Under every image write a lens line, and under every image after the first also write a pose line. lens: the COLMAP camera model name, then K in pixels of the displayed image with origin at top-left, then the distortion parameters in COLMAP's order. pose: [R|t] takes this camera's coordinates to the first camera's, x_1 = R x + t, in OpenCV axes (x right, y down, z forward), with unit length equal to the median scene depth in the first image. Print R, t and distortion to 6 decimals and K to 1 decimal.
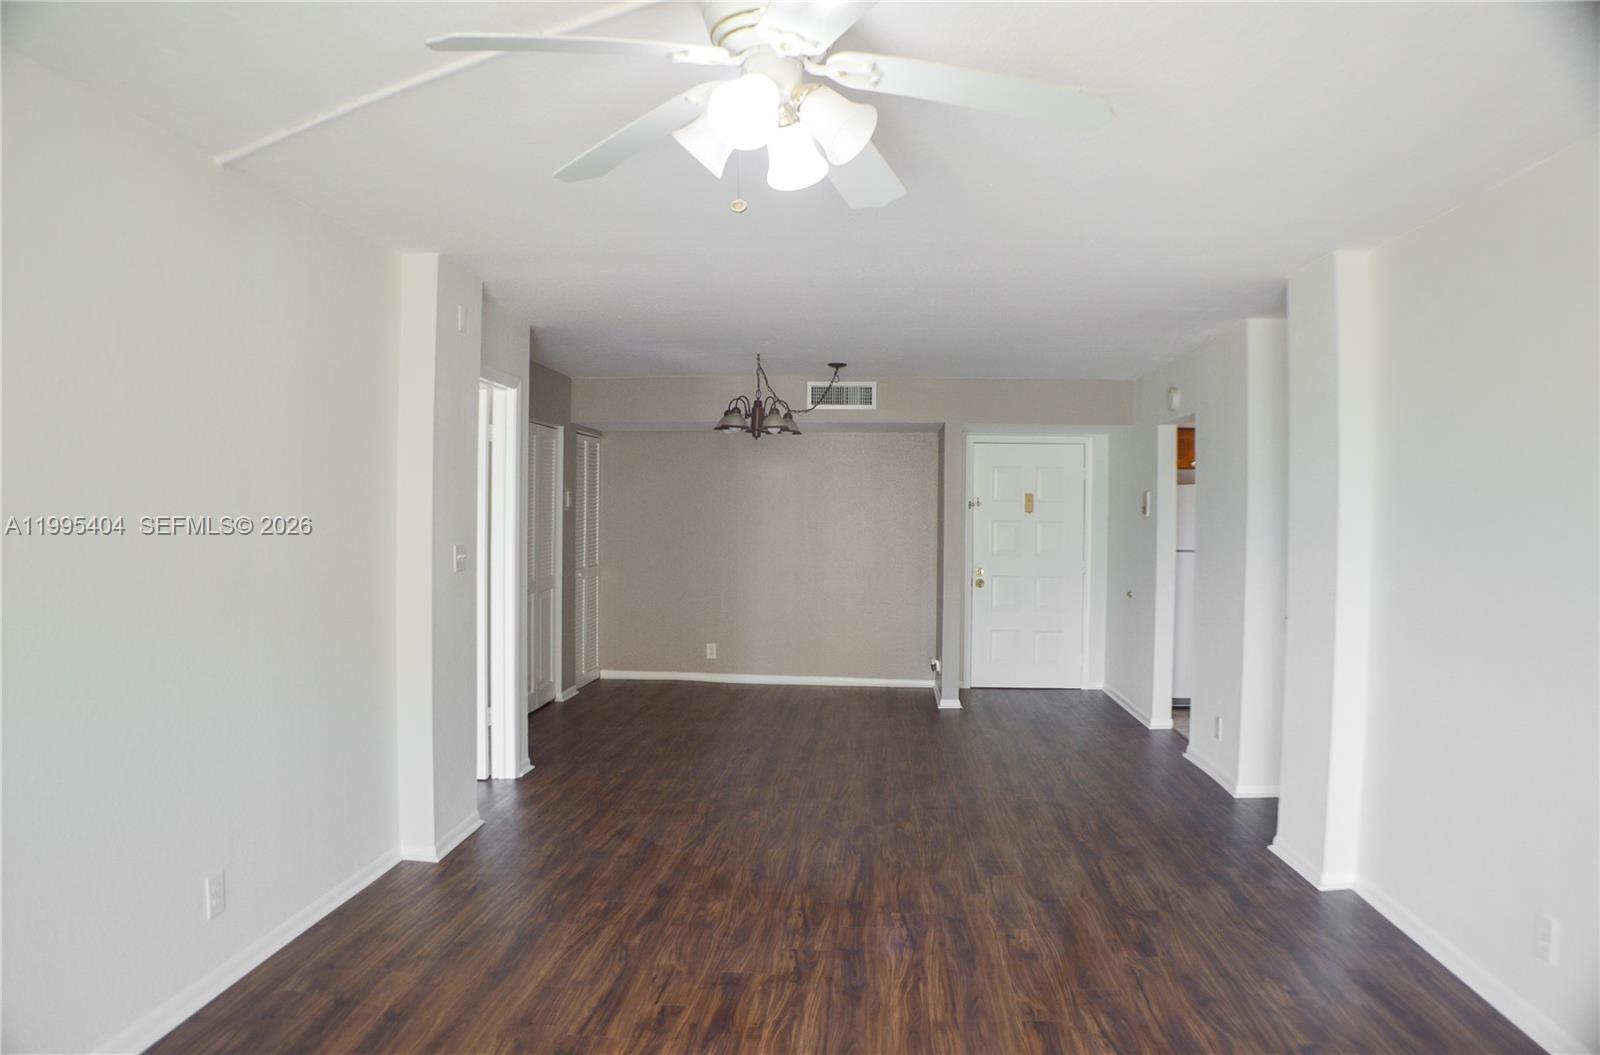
lens RADIAL K [[1075.8, 0, 803.8], [0, 1075.8, 500.6], [0, 0, 1]] dist [-0.137507, 0.005416]
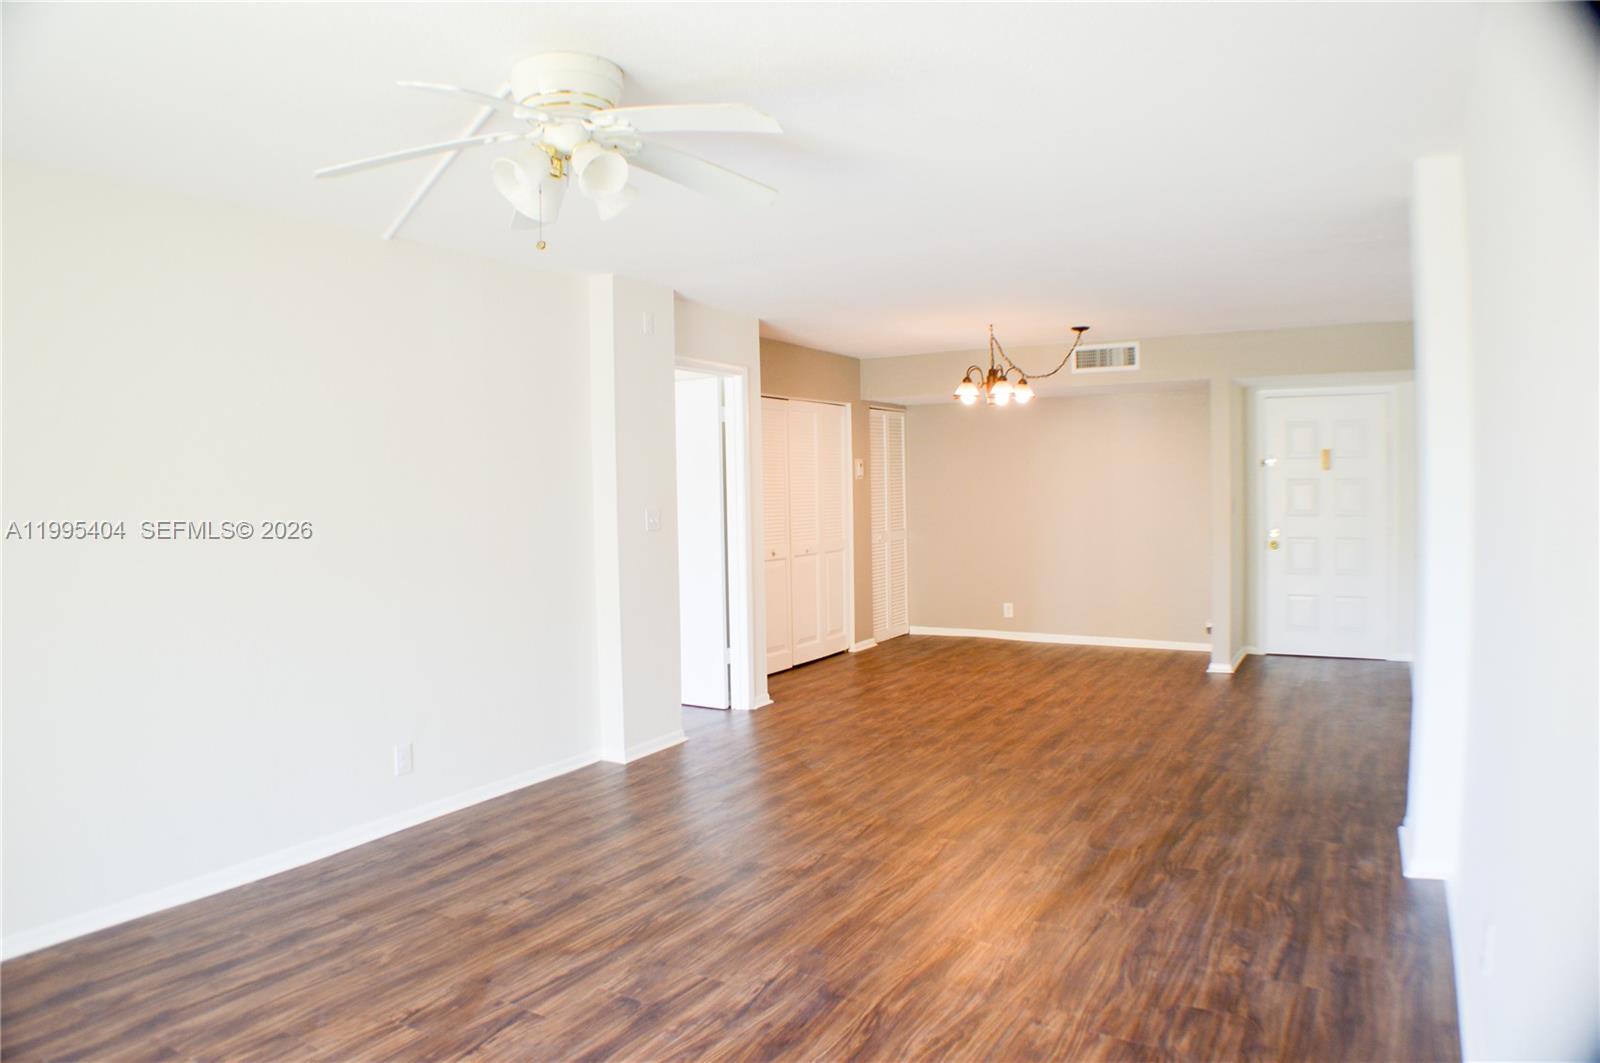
lens RADIAL K [[1066.9, 0, 800.0], [0, 1066.9, 531.5], [0, 0, 1]] dist [-0.164926, 0.041968]
pose [[0.889717, -0.007169, -0.456456, 0.413435], [0.032487, 0.998336, 0.047645, 0.015229], [0.455355, -0.057219, 0.888469, -0.015222]]
